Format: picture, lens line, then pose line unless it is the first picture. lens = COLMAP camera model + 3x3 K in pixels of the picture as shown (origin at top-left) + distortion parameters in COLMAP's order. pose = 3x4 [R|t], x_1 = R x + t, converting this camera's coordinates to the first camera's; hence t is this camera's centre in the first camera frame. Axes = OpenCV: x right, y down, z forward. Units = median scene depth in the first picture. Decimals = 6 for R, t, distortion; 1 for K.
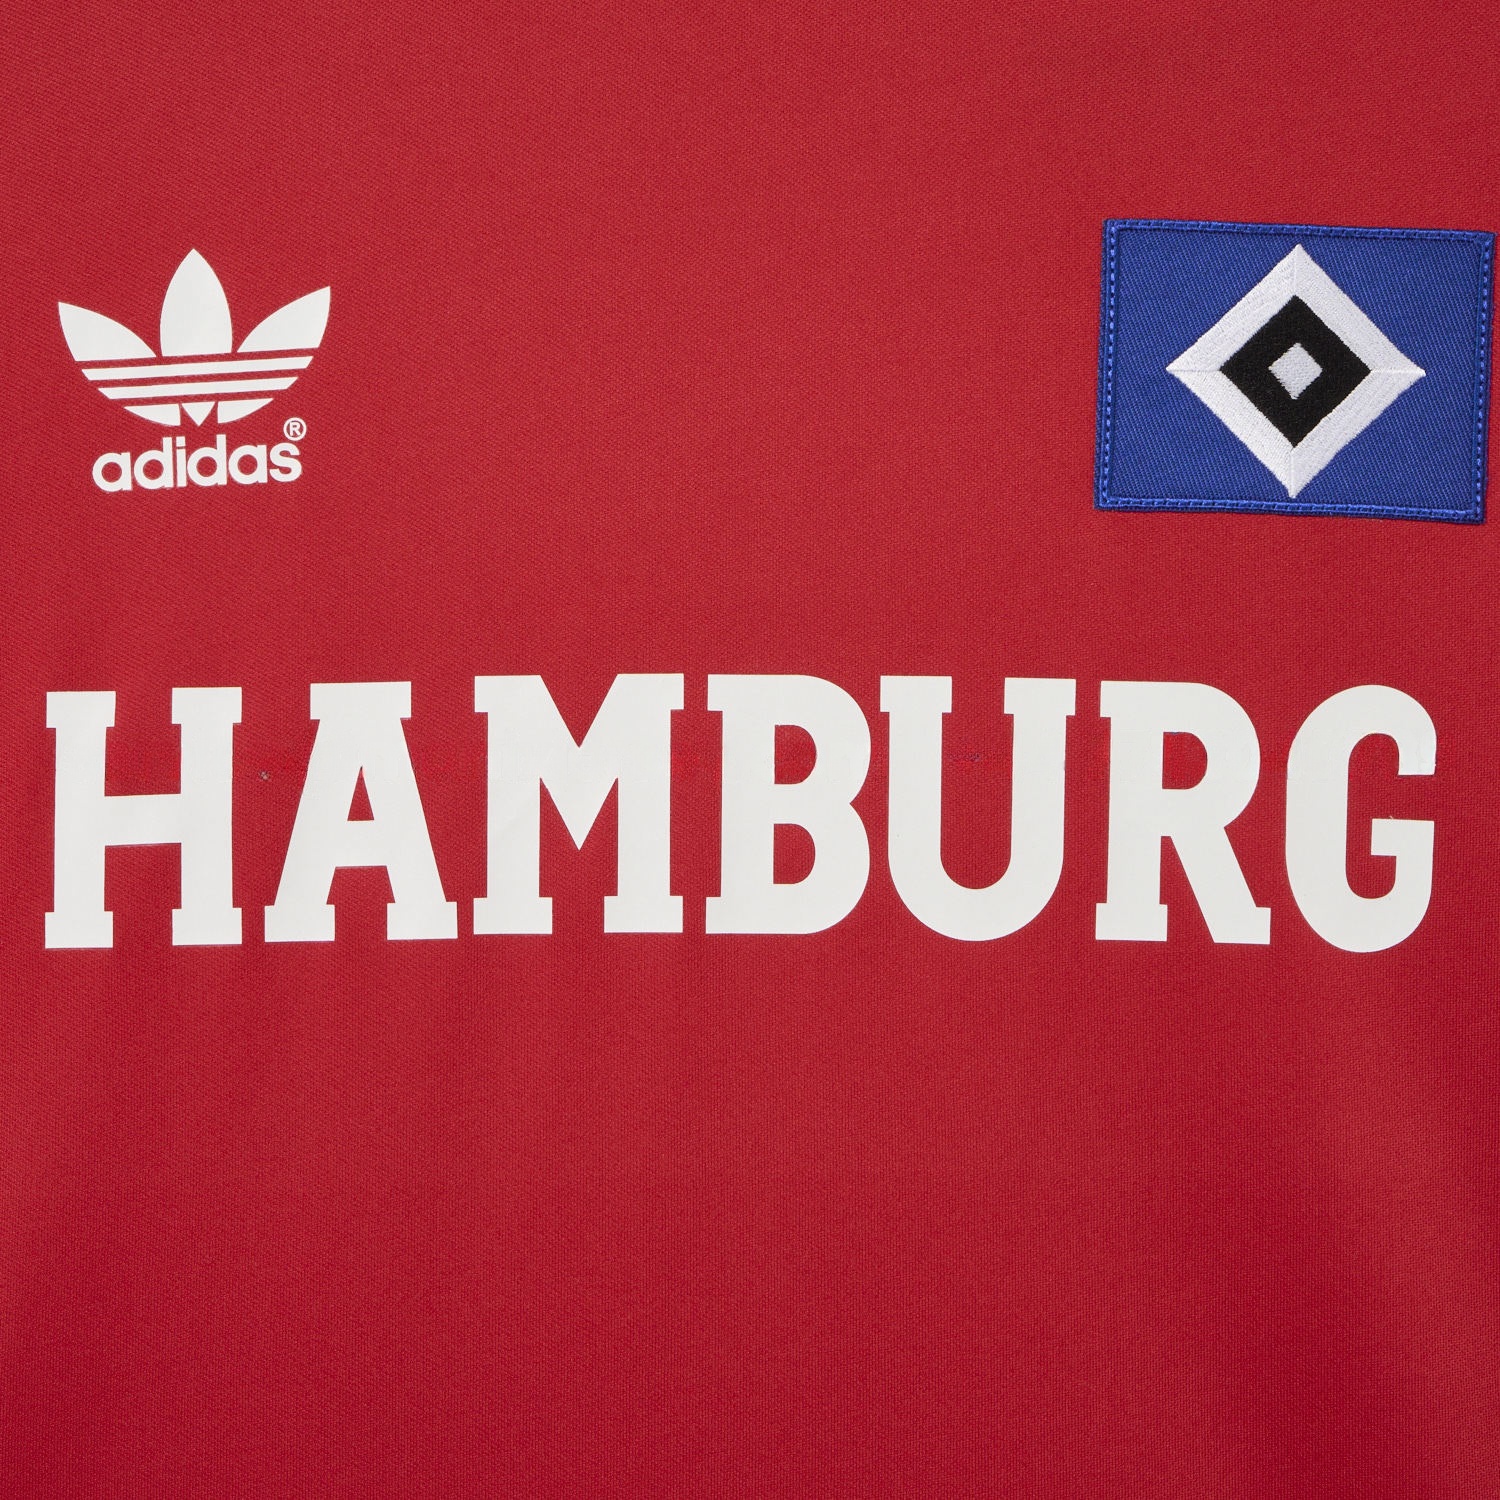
lens RADIAL K [[6023.3, 0, 745.0], [0, 6023.3, 744.8], [0, 0, 1]] dist [0.121920, 0.000000]
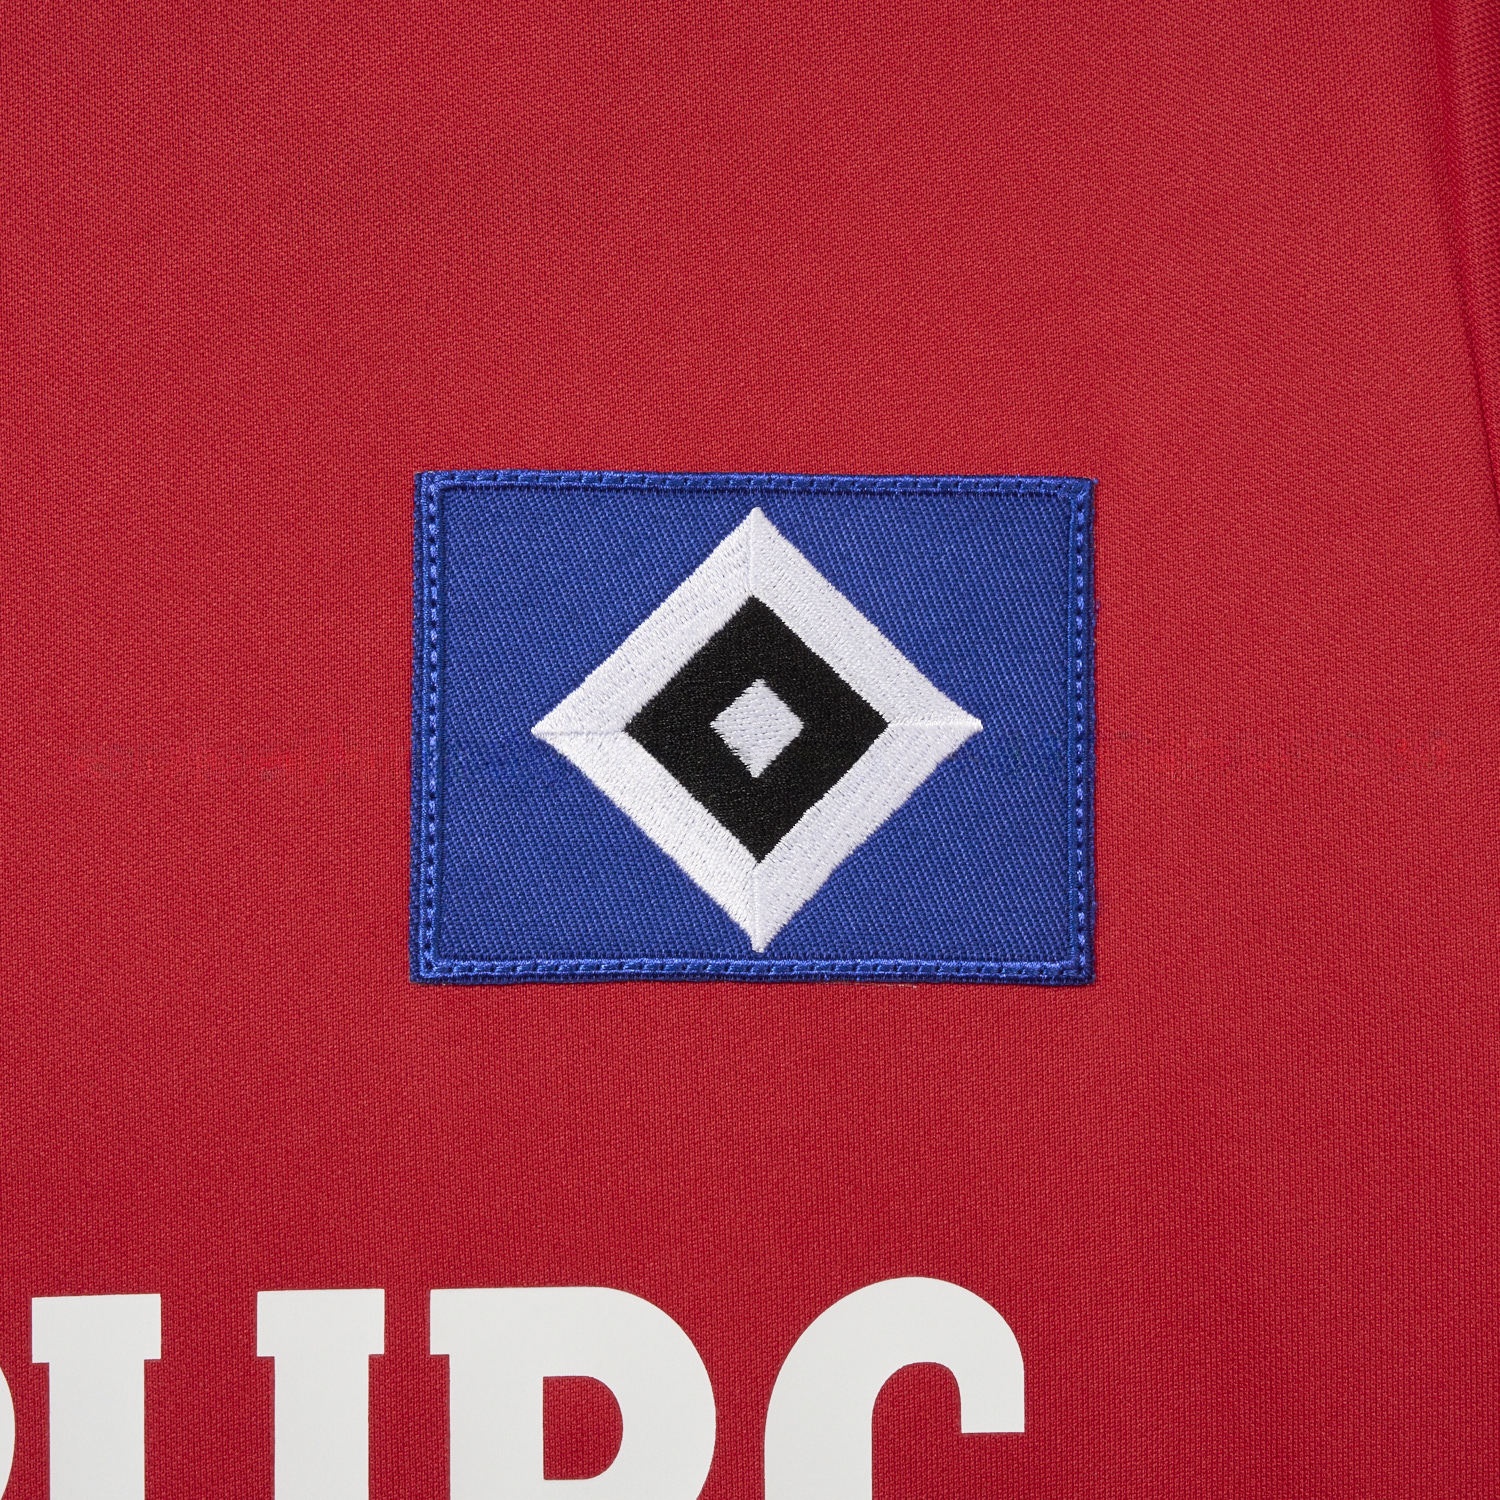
lens RADIAL K [[6023.3, 0, 752.2], [0, 6023.3, 750.3], [0, 0, 1]] dist [0.121920, 0.000000]
pose [[0.996800, -0.028988, 0.074499, 0.048236], [0.031929, 0.998745, -0.038590, -0.037892], [-0.073287, 0.040845, 0.996474, 0.431795]]
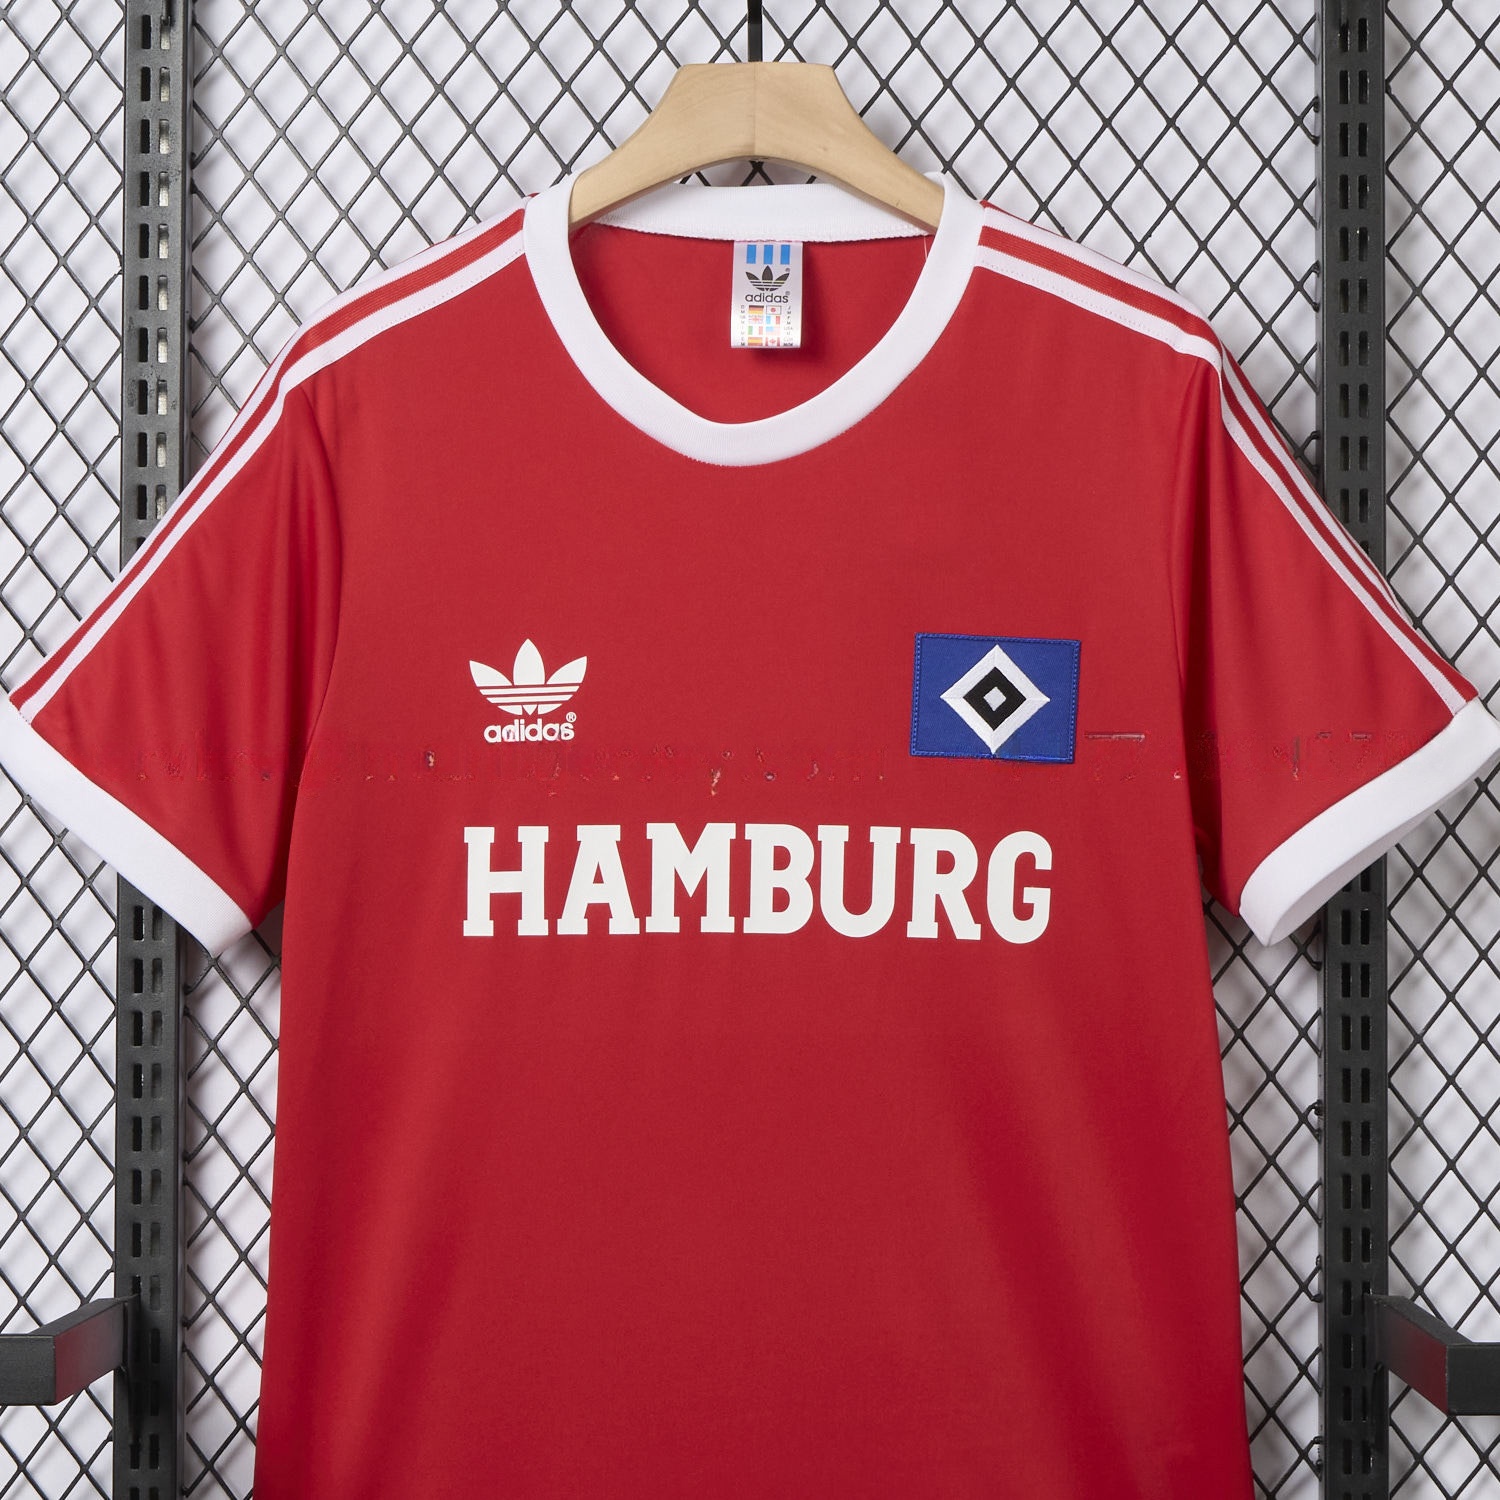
lens RADIAL K [[6023.3, 0, 734.8], [0, 6023.3, 740.8], [0, 0, 1]] dist [0.121920, 0.000000]
pose [[0.999920, 0.011822, 0.004519, -0.021500], [-0.011757, 0.999829, -0.014290, -0.010313], [-0.004687, 0.014235, 0.999888, -1.367925]]
